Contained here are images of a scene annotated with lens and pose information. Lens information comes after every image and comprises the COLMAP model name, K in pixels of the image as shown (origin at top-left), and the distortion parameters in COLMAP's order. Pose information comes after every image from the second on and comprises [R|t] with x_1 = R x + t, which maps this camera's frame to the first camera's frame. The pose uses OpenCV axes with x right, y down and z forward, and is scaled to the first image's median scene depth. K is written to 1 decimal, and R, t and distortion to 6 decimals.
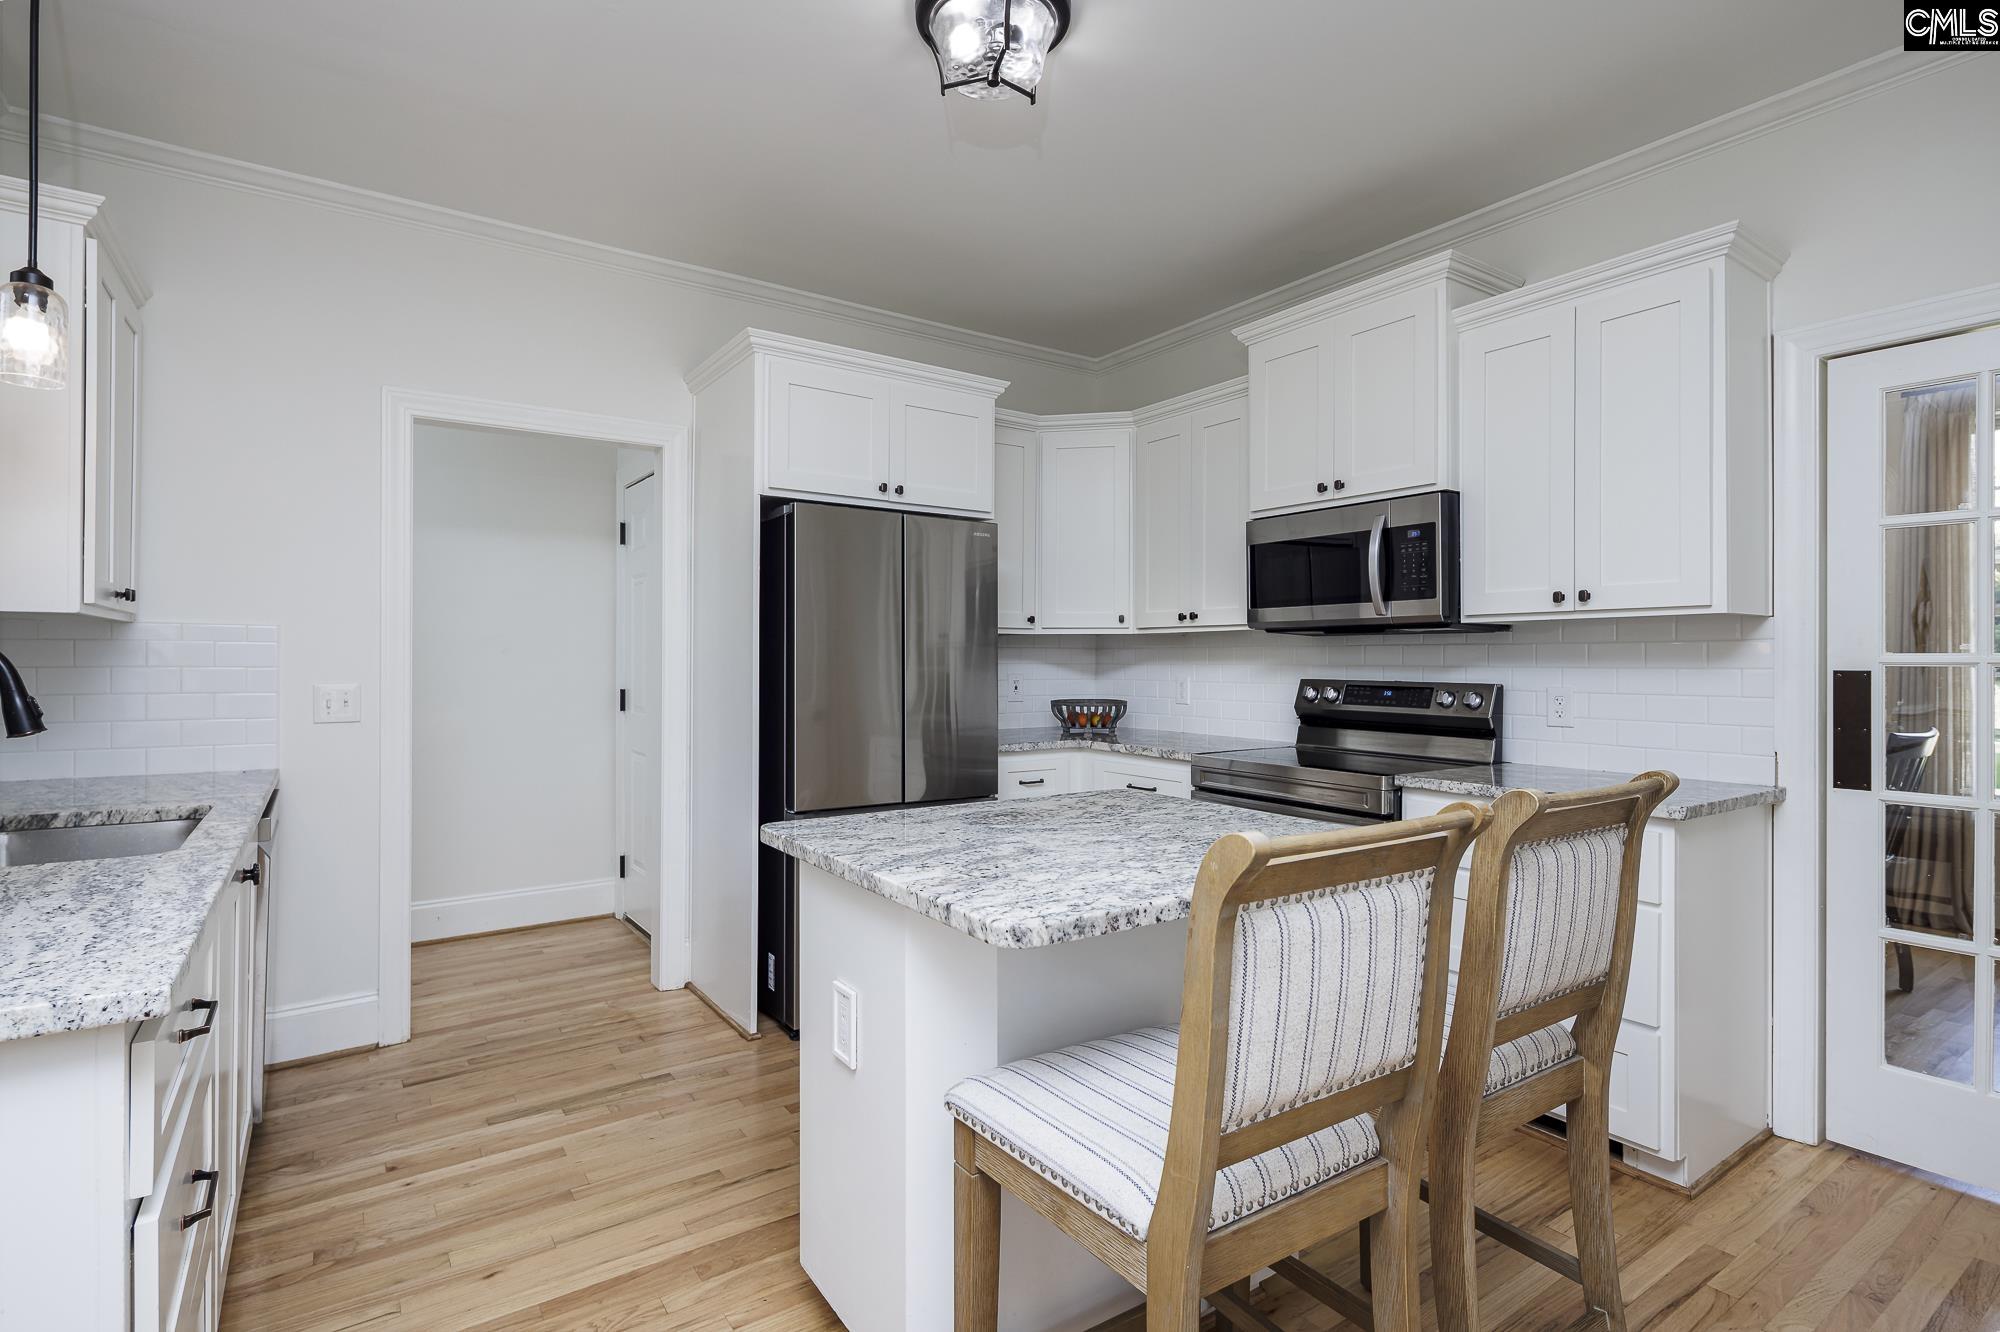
lens RADIAL K [[969.1, 0, 995.5], [0, 969.1, 655.8], [0, 0, 1]] dist [-0.000289, -0.001941]
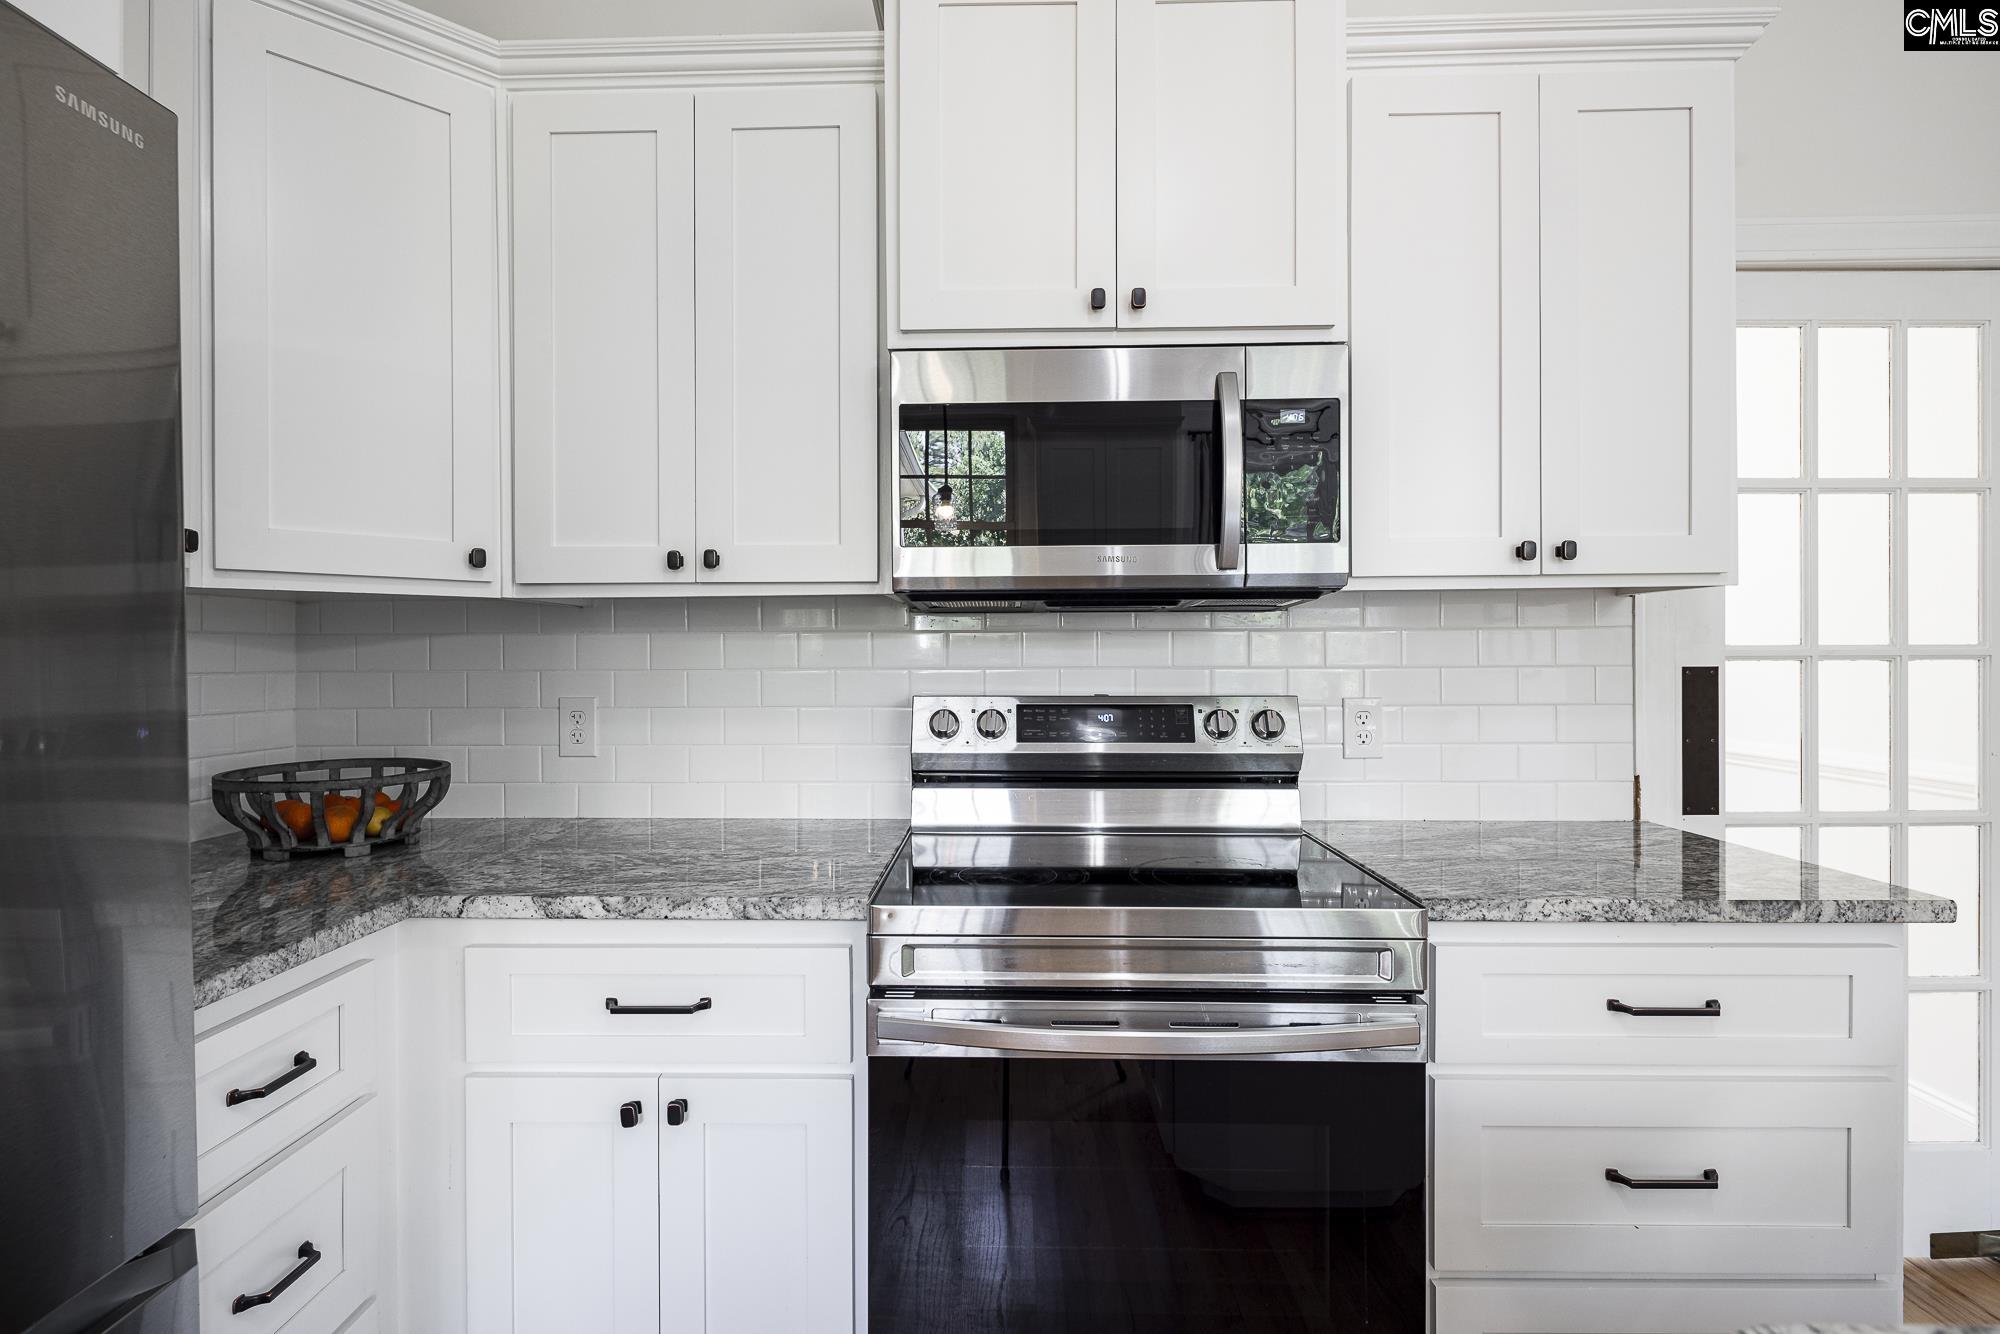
lens RADIAL K [[969.1, 0, 995.5], [0, 969.1, 656.8], [0, 0, 1]] dist [-0.000289, -0.001941]
pose [[0.596218, -0.011742, 0.802737, -0.075180], [0.001166, 0.999905, 0.013760, -0.003421], [-0.802822, -0.007268, 0.596175, 0.710685]]
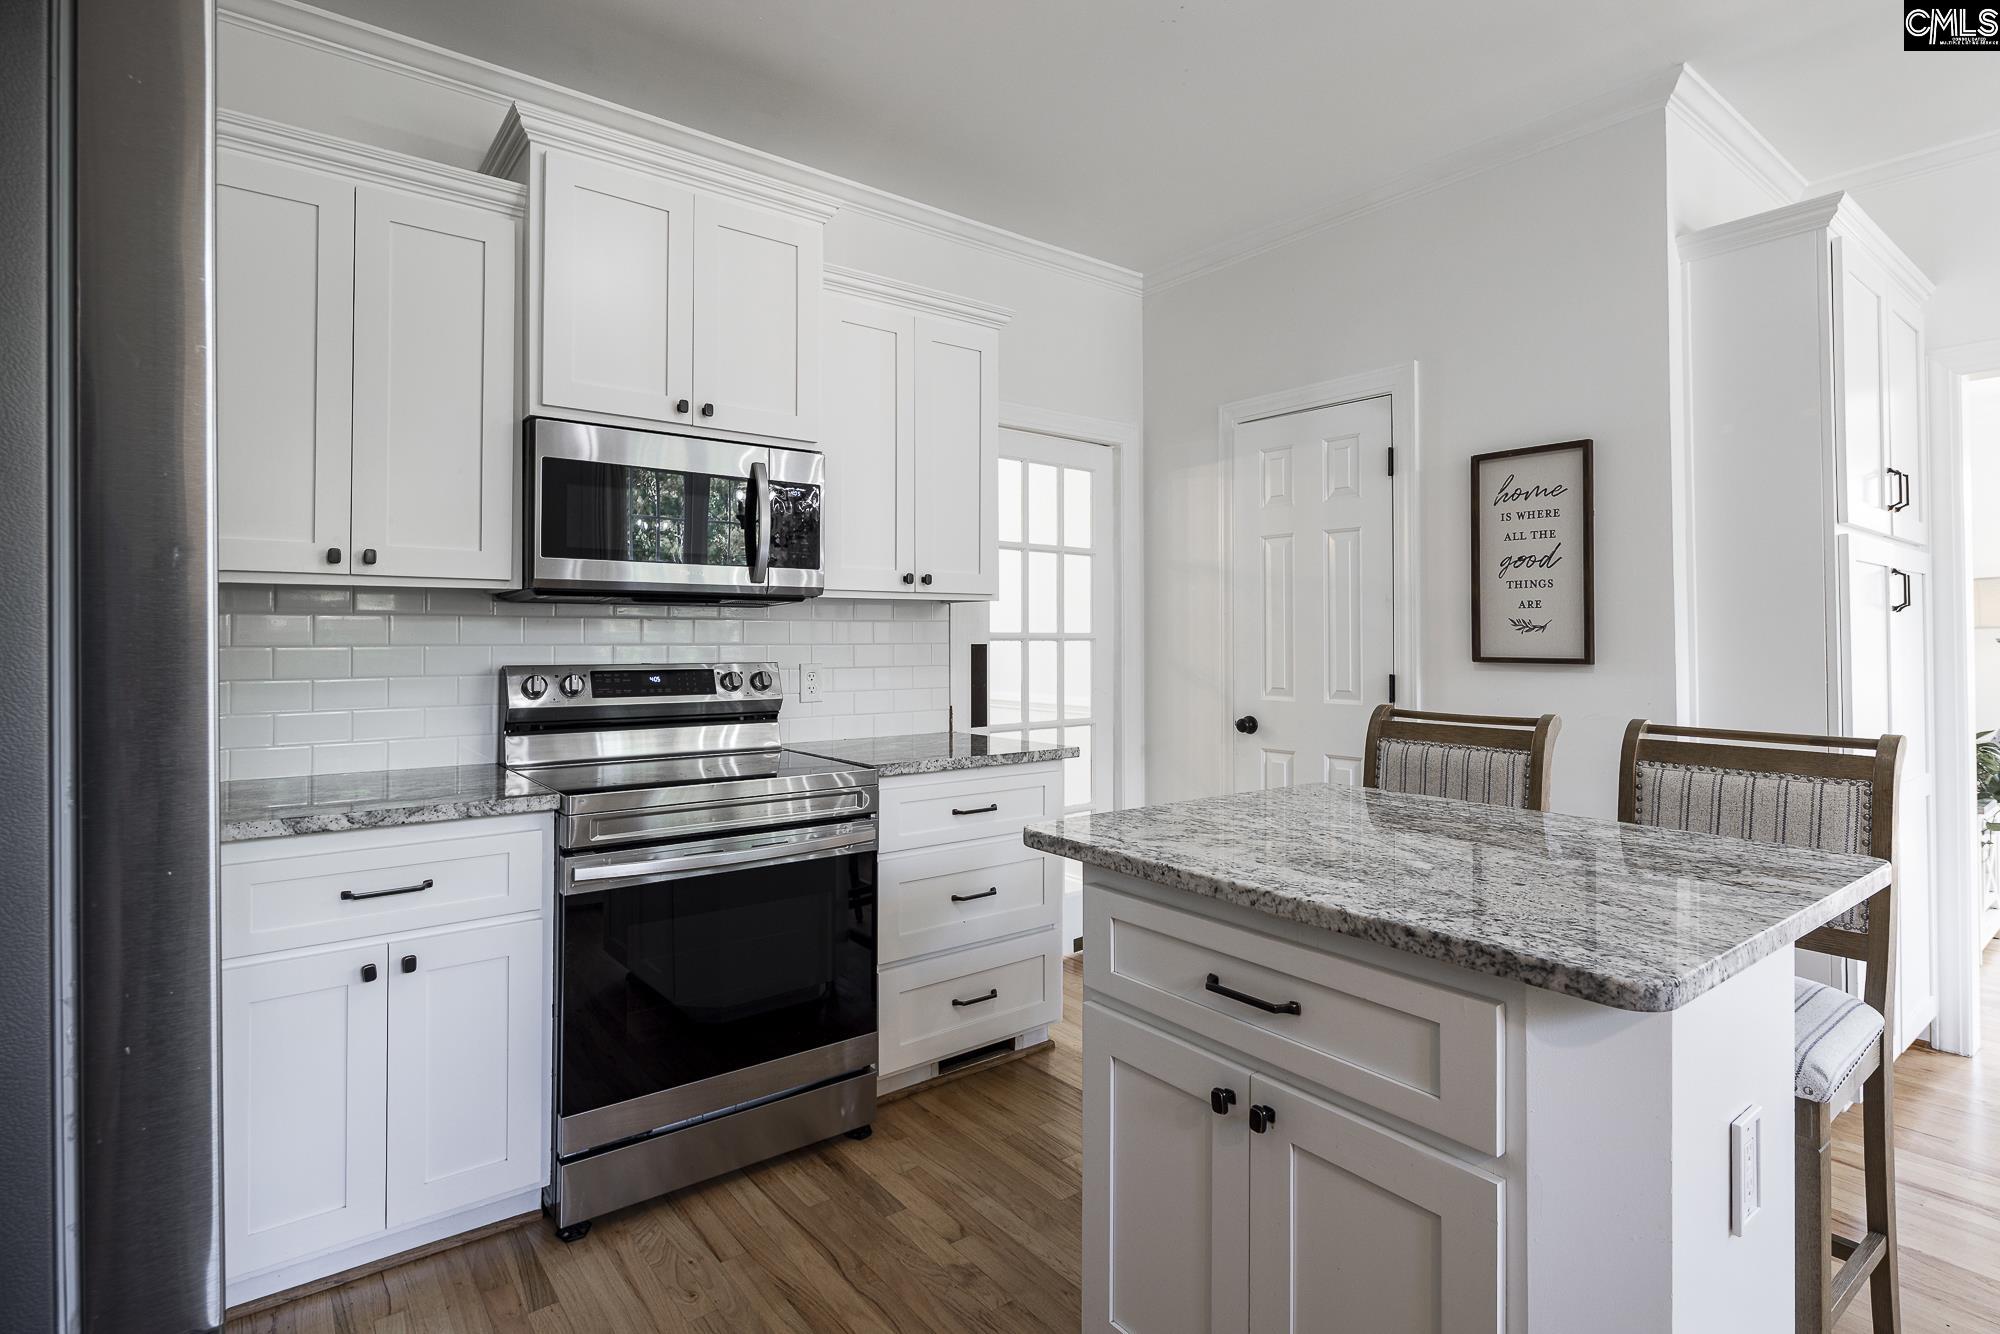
lens RADIAL K [[969.1, 0, 995.5], [0, 969.1, 656.8], [0, 0, 1]] dist [-0.000289, -0.001941]
pose [[-0.045145, -0.023965, 0.998693, -0.395177], [-0.007575, 0.999692, 0.023646, -0.000420], [-0.998952, -0.006497, -0.045312, 0.746713]]
